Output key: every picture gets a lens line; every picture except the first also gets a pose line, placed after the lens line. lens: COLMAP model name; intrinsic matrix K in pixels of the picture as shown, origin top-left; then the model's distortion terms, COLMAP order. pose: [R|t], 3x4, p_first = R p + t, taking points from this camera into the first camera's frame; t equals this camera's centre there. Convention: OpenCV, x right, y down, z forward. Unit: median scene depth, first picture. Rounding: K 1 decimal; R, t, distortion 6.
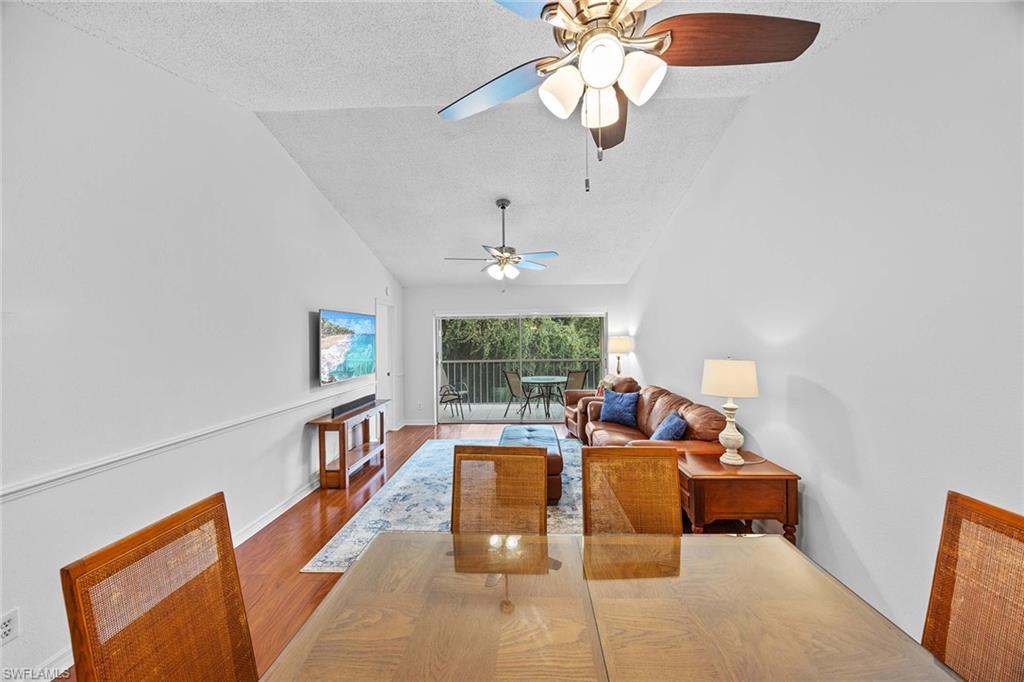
lens RADIAL K [[390.4, 0, 513.2], [0, 390.4, 336.7], [0, 0, 1]] dist [-0.005250, -0.000501]
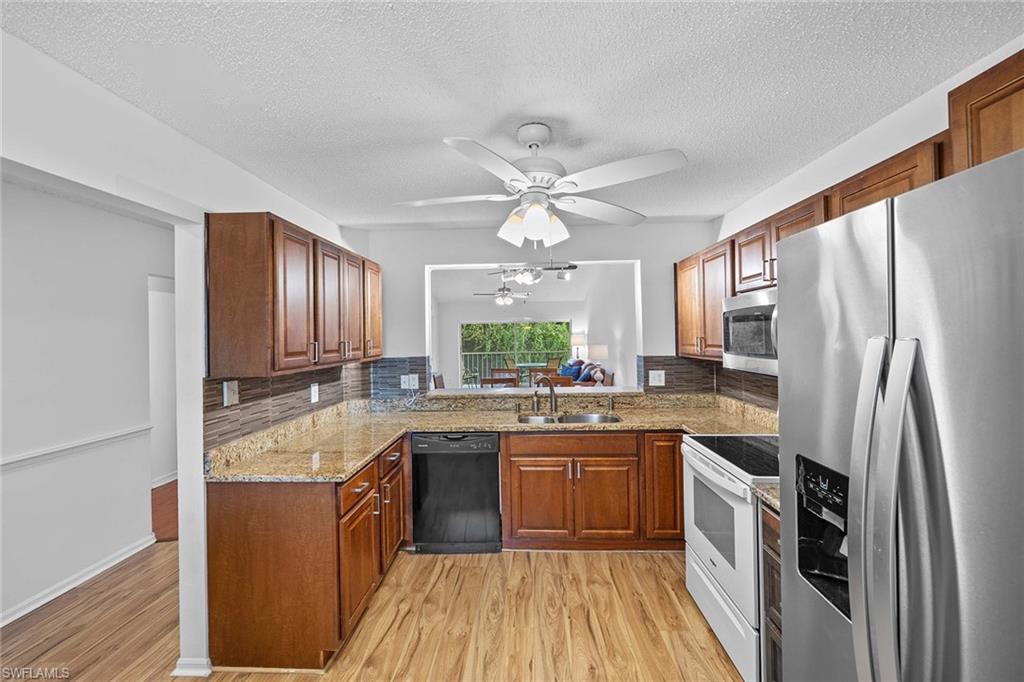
lens RADIAL K [[416.1, 0, 502.3], [0, 416.1, 331.2], [0, 0, 1]] dist [-0.007131, -0.000053]
pose [[0.999707, -0.002702, -0.024040, 0.012364], [0.002508, 0.999964, -0.008096, -0.002429], [0.024061, 0.008033, 0.999678, -0.946737]]
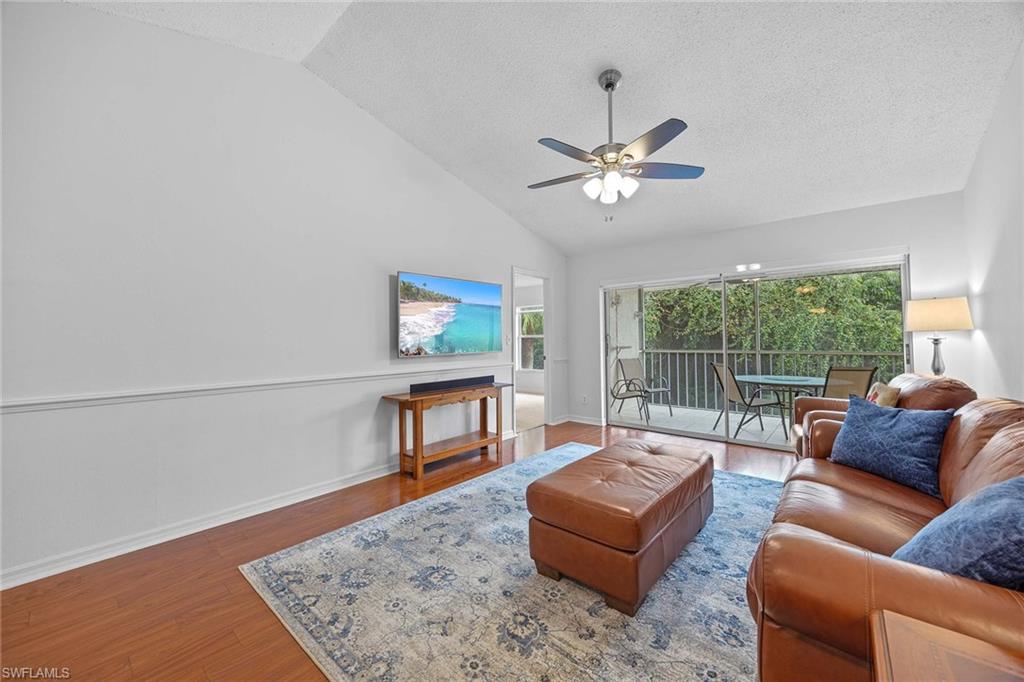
lens RADIAL K [[390.4, 0, 511.7], [0, 390.4, 330.3], [0, 0, 1]] dist [-0.005250, -0.000501]
pose [[0.776724, -0.008084, -0.629789, 0.227549], [-0.000127, 0.999916, -0.012991, 0.065096], [0.629841, 0.010170, 0.776658, 0.399403]]
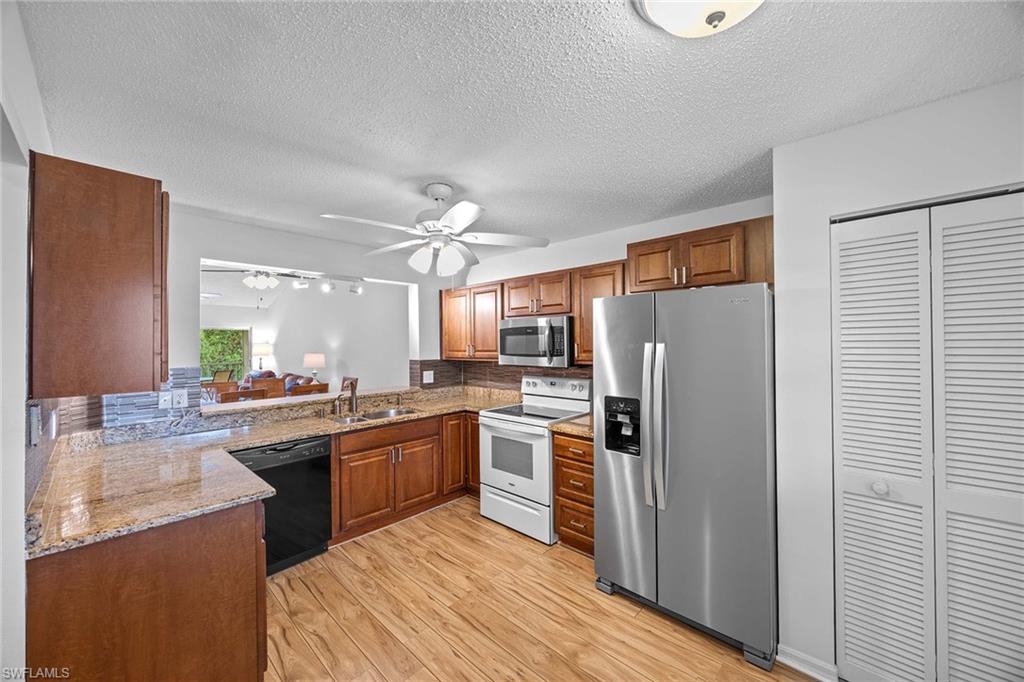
lens RADIAL K [[390.4, 0, 516.7], [0, 390.4, 338.2], [0, 0, 1]] dist [-0.005250, -0.000501]
pose [[0.658009, 0.016744, 0.752824, -0.276124], [-0.004094, 0.999818, -0.018659, 0.002284], [-0.752999, 0.009195, 0.657957, -0.947021]]
